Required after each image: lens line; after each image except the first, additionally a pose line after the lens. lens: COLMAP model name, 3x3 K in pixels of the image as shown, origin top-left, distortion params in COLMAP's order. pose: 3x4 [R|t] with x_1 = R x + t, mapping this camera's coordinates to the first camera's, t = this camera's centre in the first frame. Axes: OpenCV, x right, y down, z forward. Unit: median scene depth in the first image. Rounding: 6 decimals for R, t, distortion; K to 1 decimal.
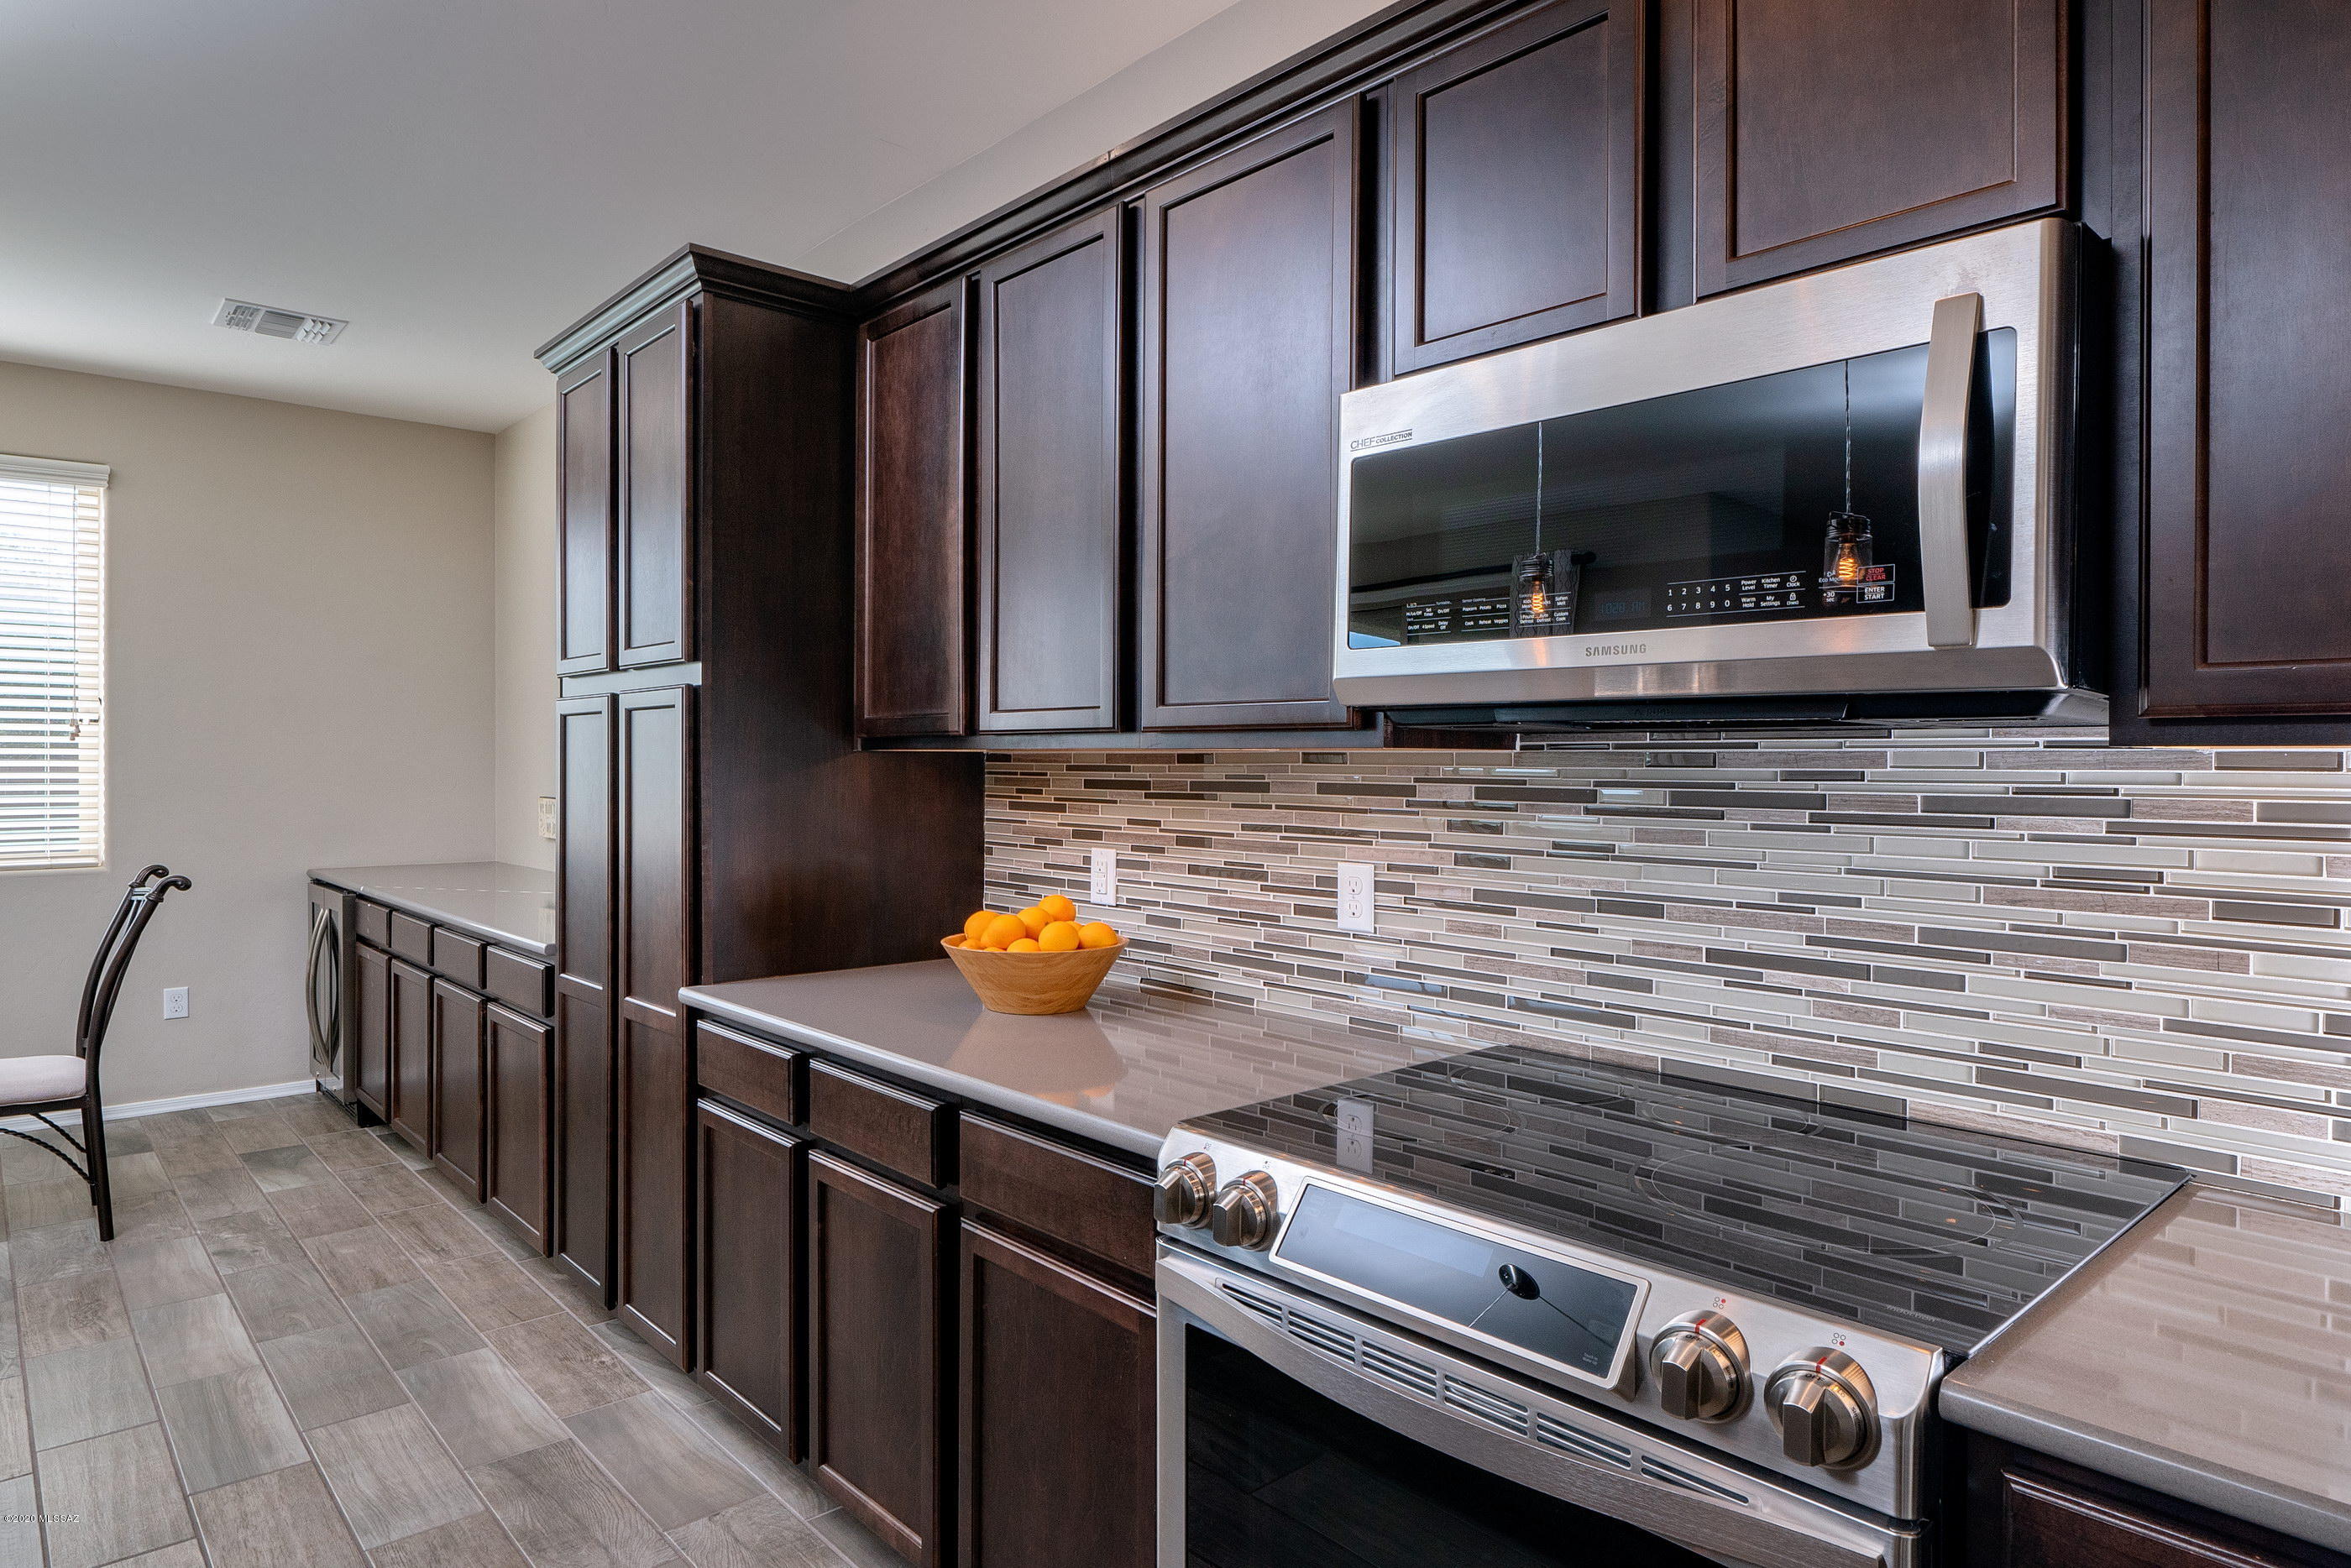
lens RADIAL K [[1344.0, 0, 1072.7], [0, 1344.0, 757.2], [0, 0, 1]] dist [0.009415, -0.002631]
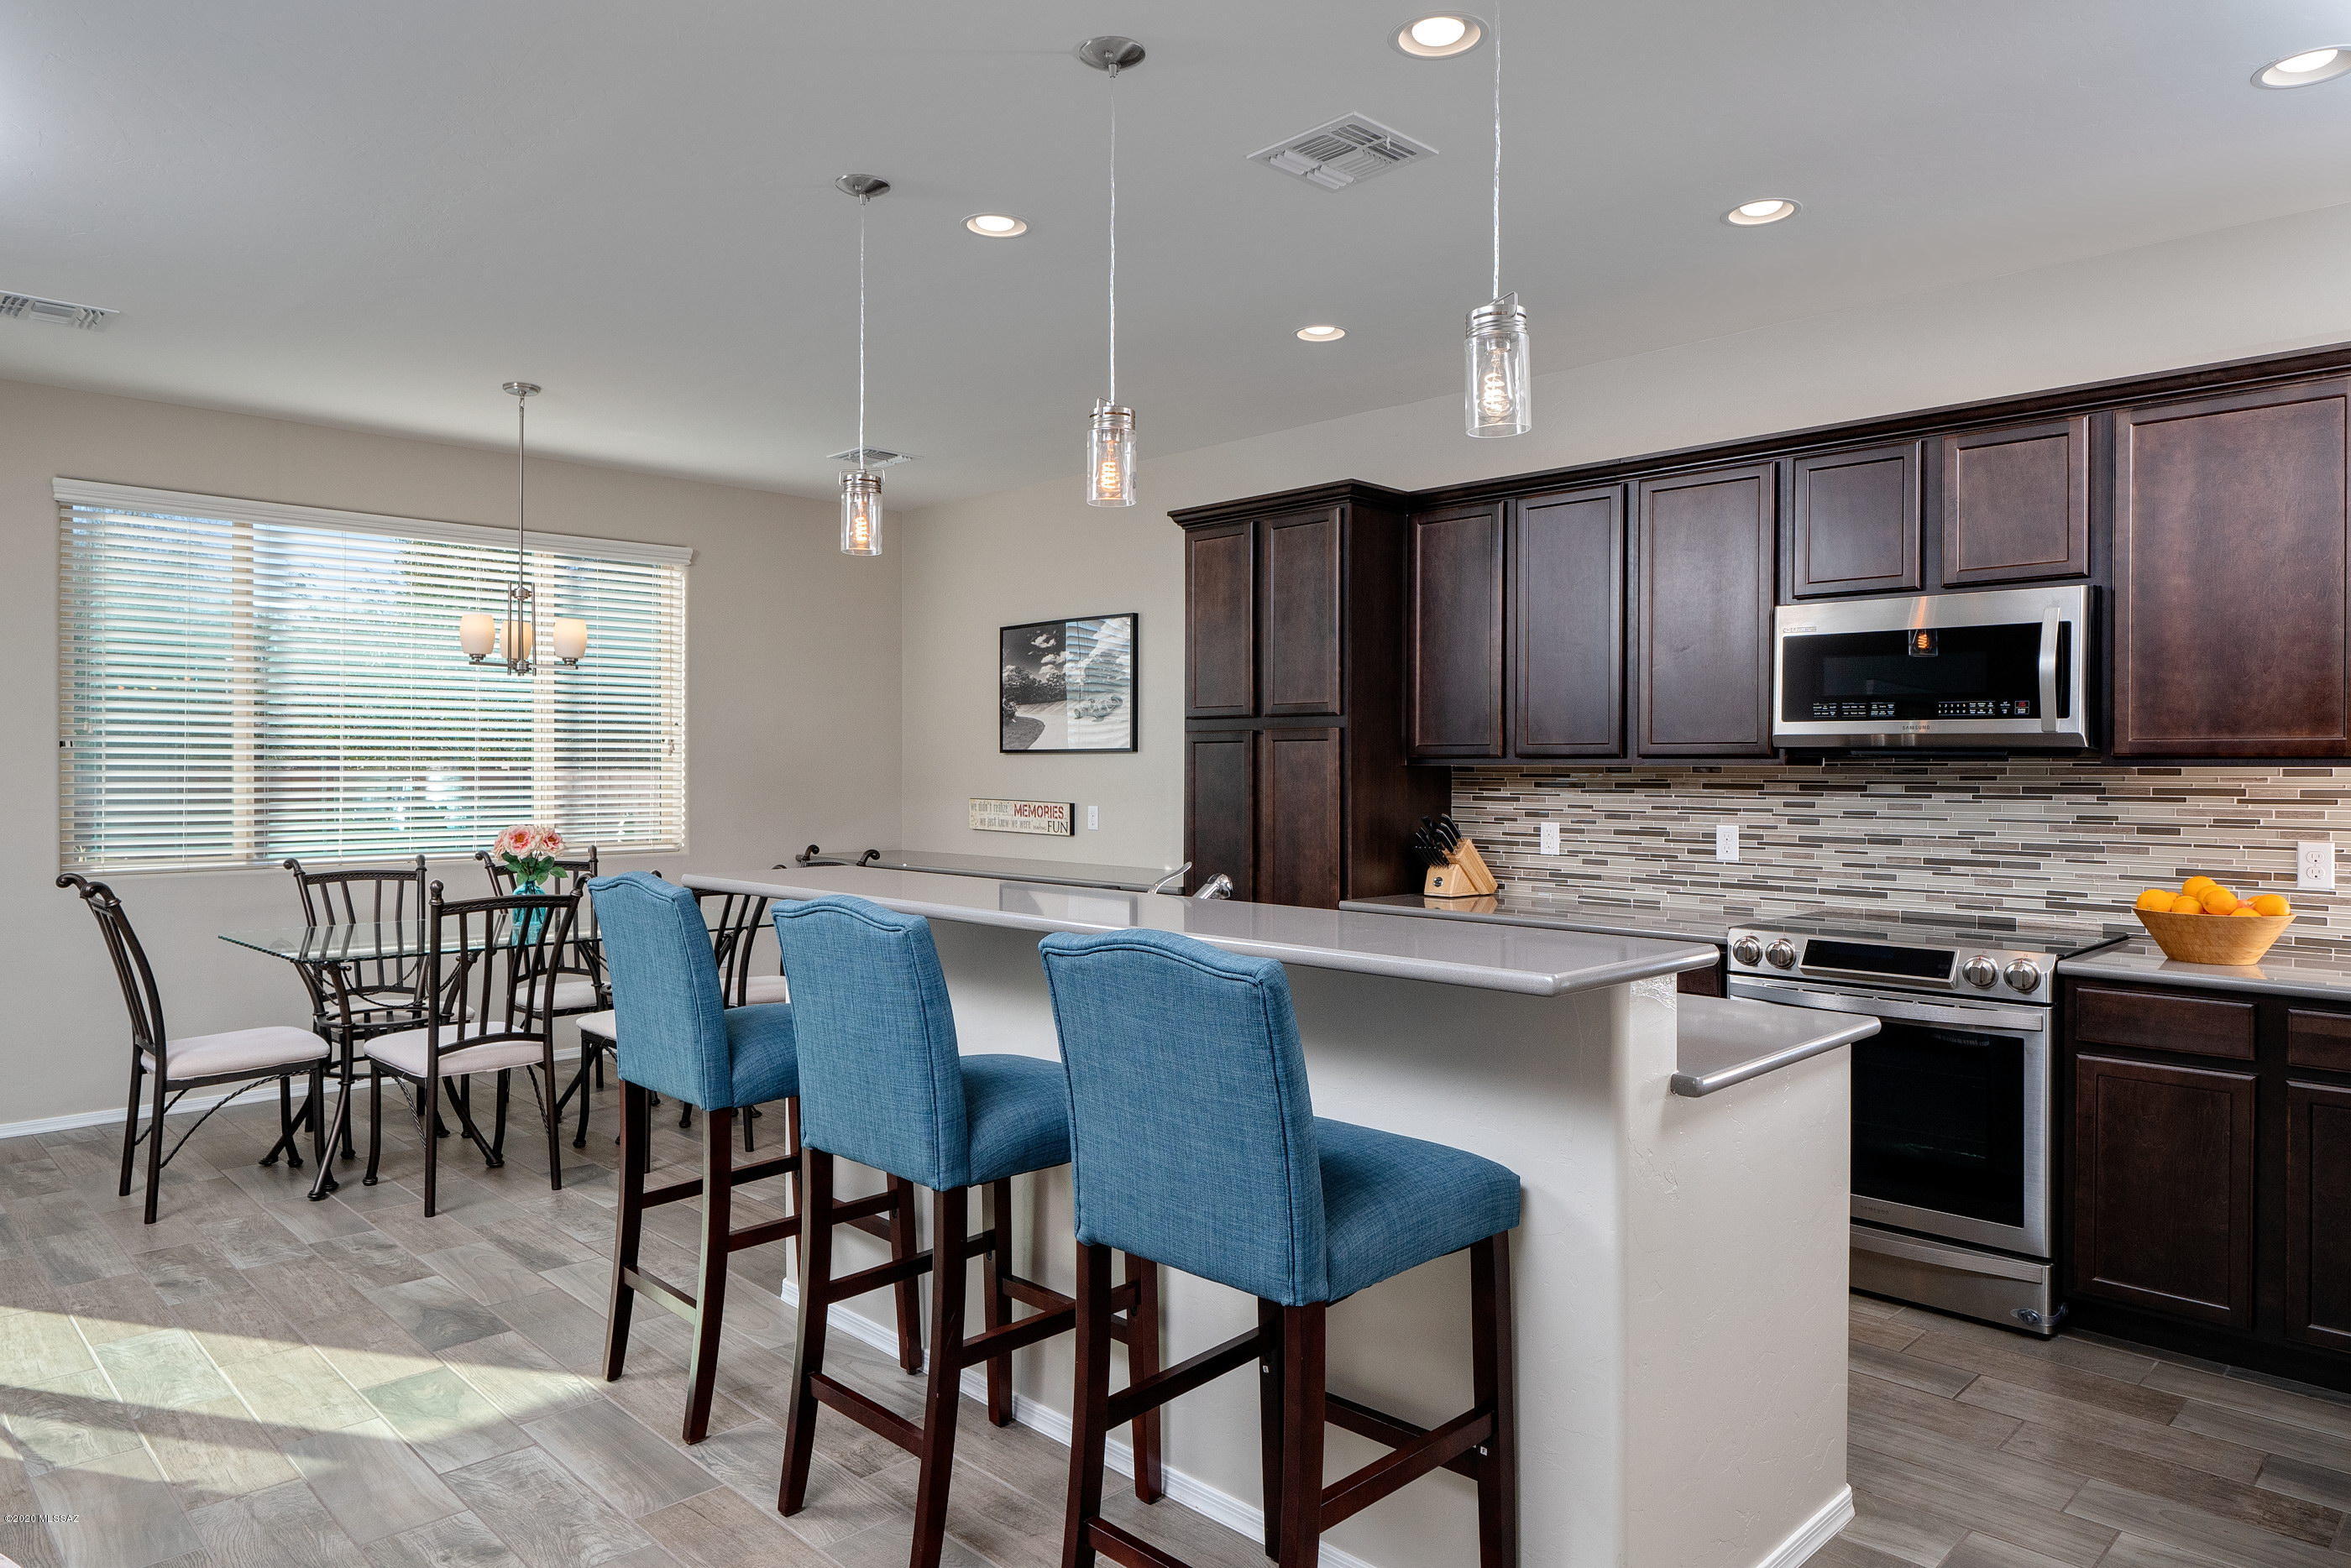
lens RADIAL K [[1446.2, 0, 1187.2], [0, 1446.2, 763.8], [0, 0, 1]] dist [-0.003600, 0.005250]
pose [[0.994116, 0.000971, 0.108312, -0.865879], [-0.000825, 0.999999, -0.001391, -0.004887], [-0.108314, 0.001293, 0.994116, -1.067420]]
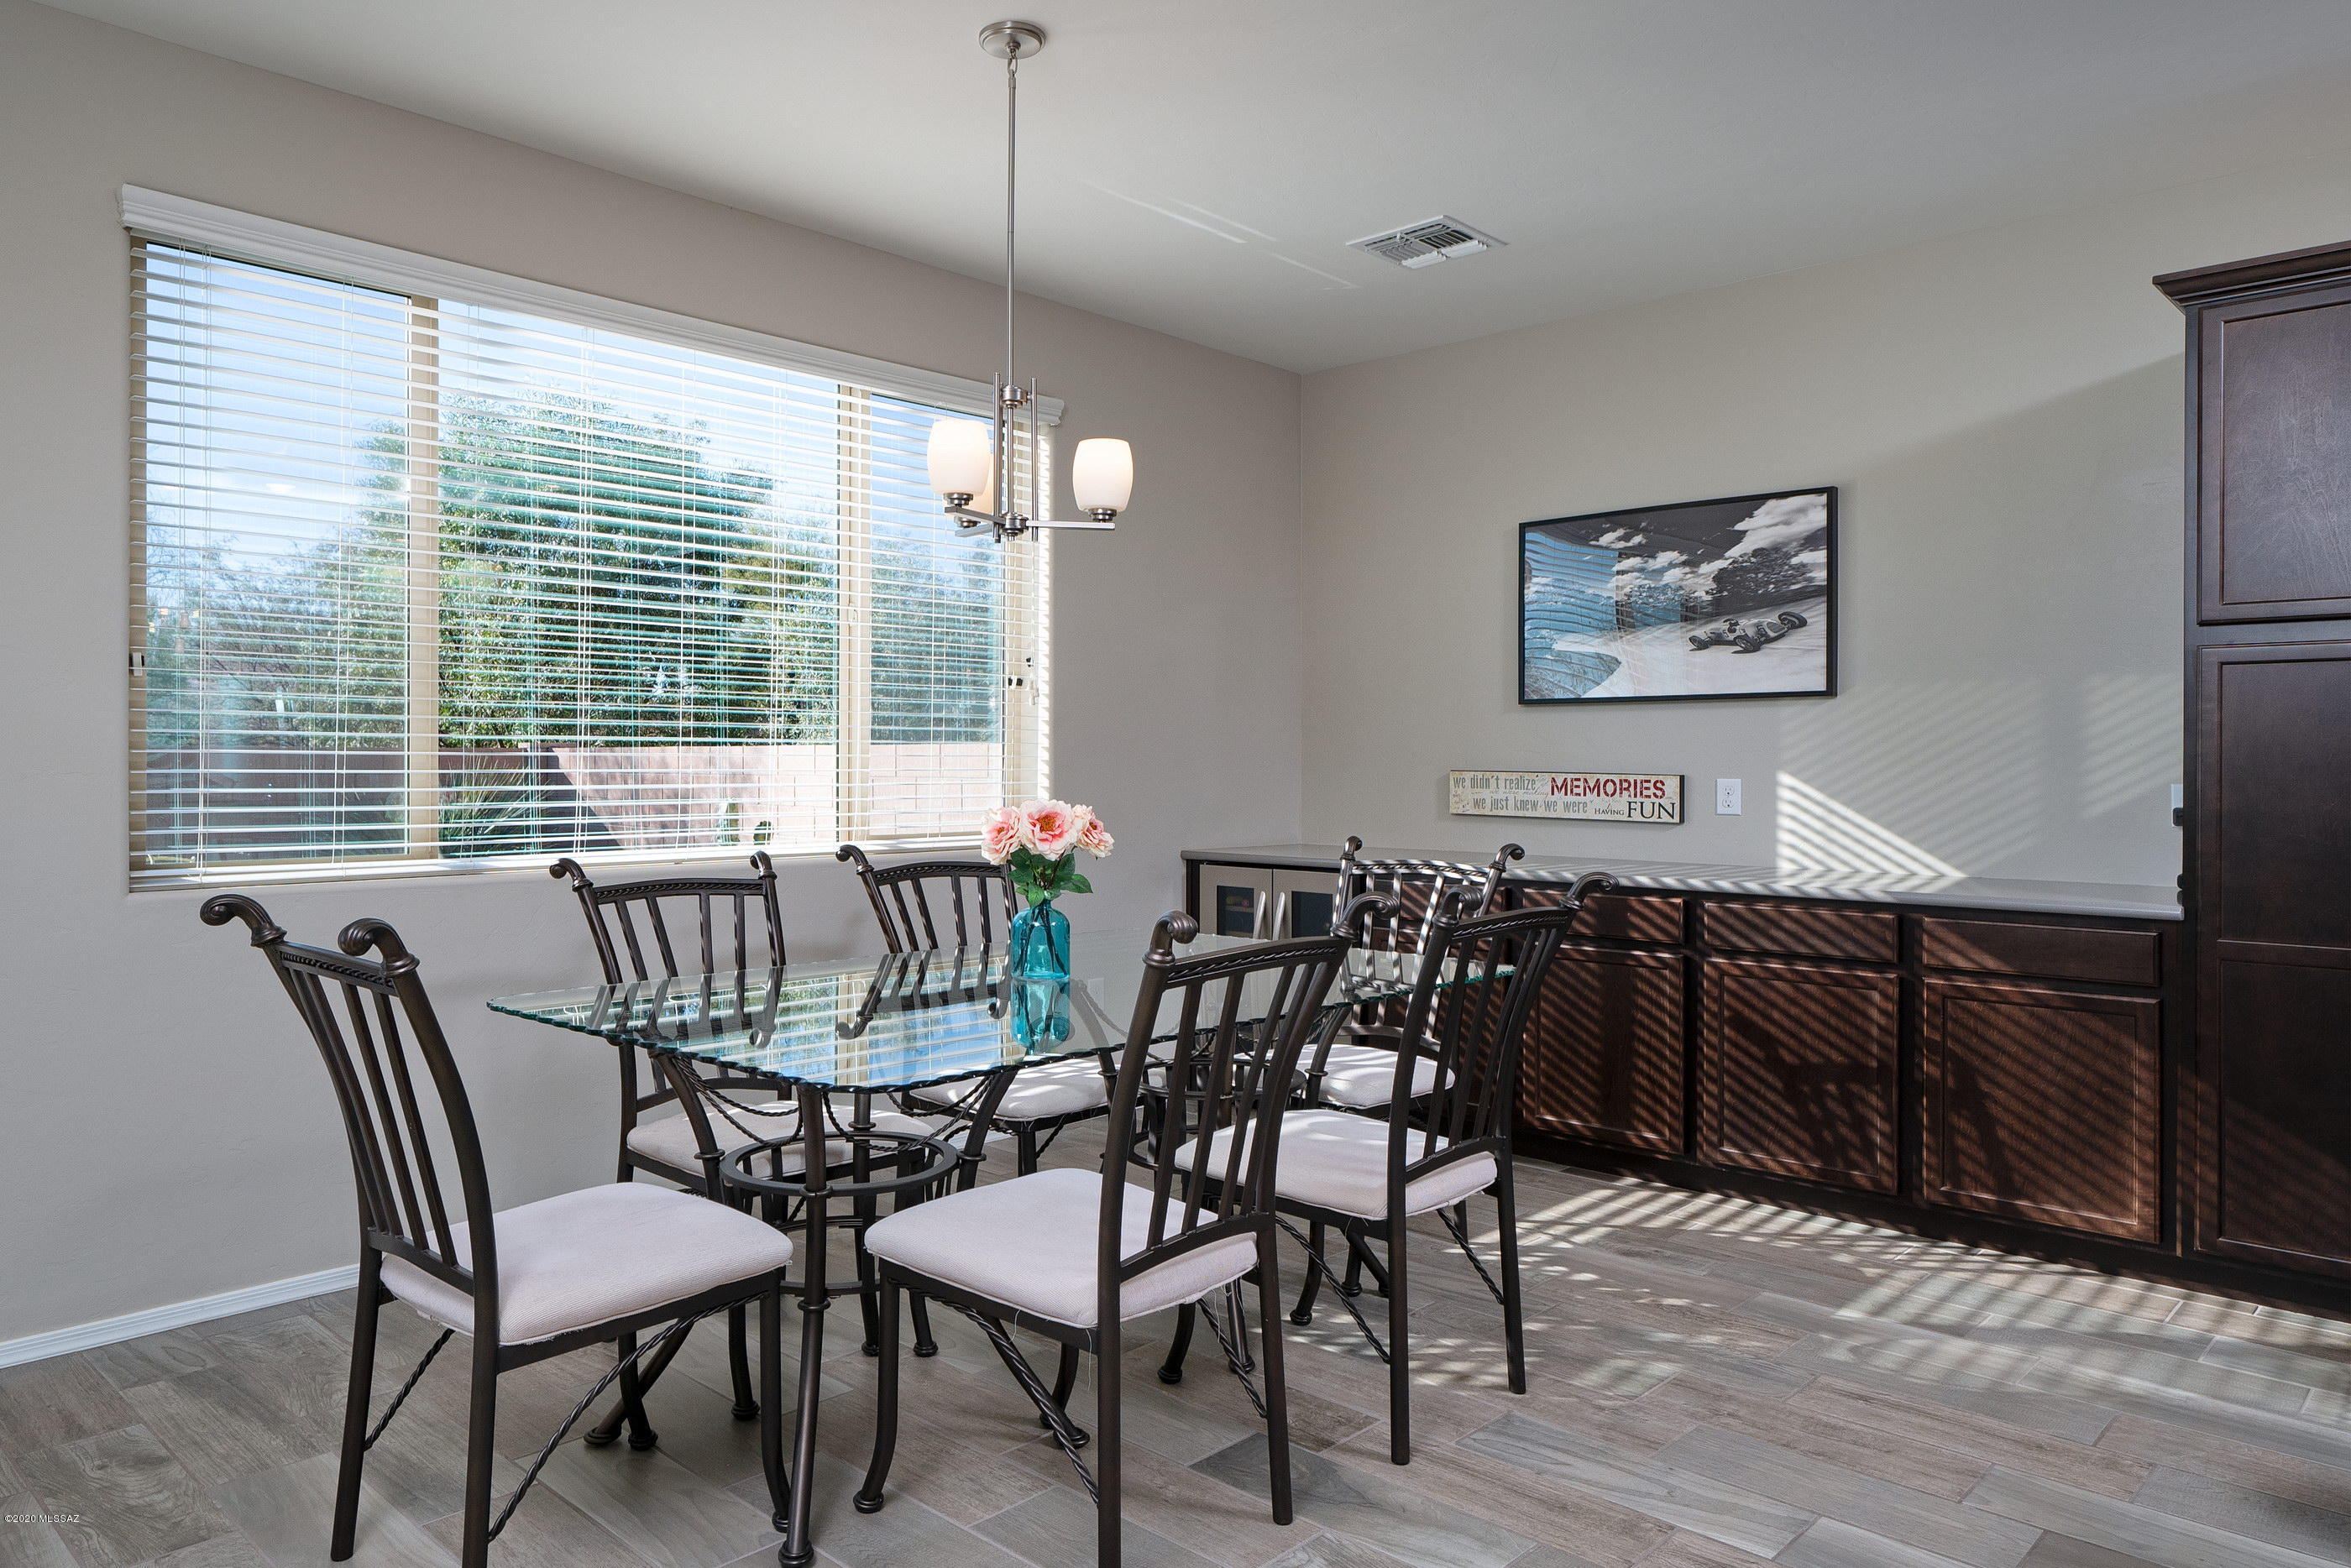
lens RADIAL K [[1454.5, 0, 1256.3], [0, 1454.5, 750.9], [0, 0, 1]] dist [0.004923, -0.000956]
pose [[0.982164, 0.009512, 0.187784, -1.842892], [-0.009549, 0.999954, -0.000707, 0.050339], [-0.187782, -0.001098, 0.982210, 0.177033]]
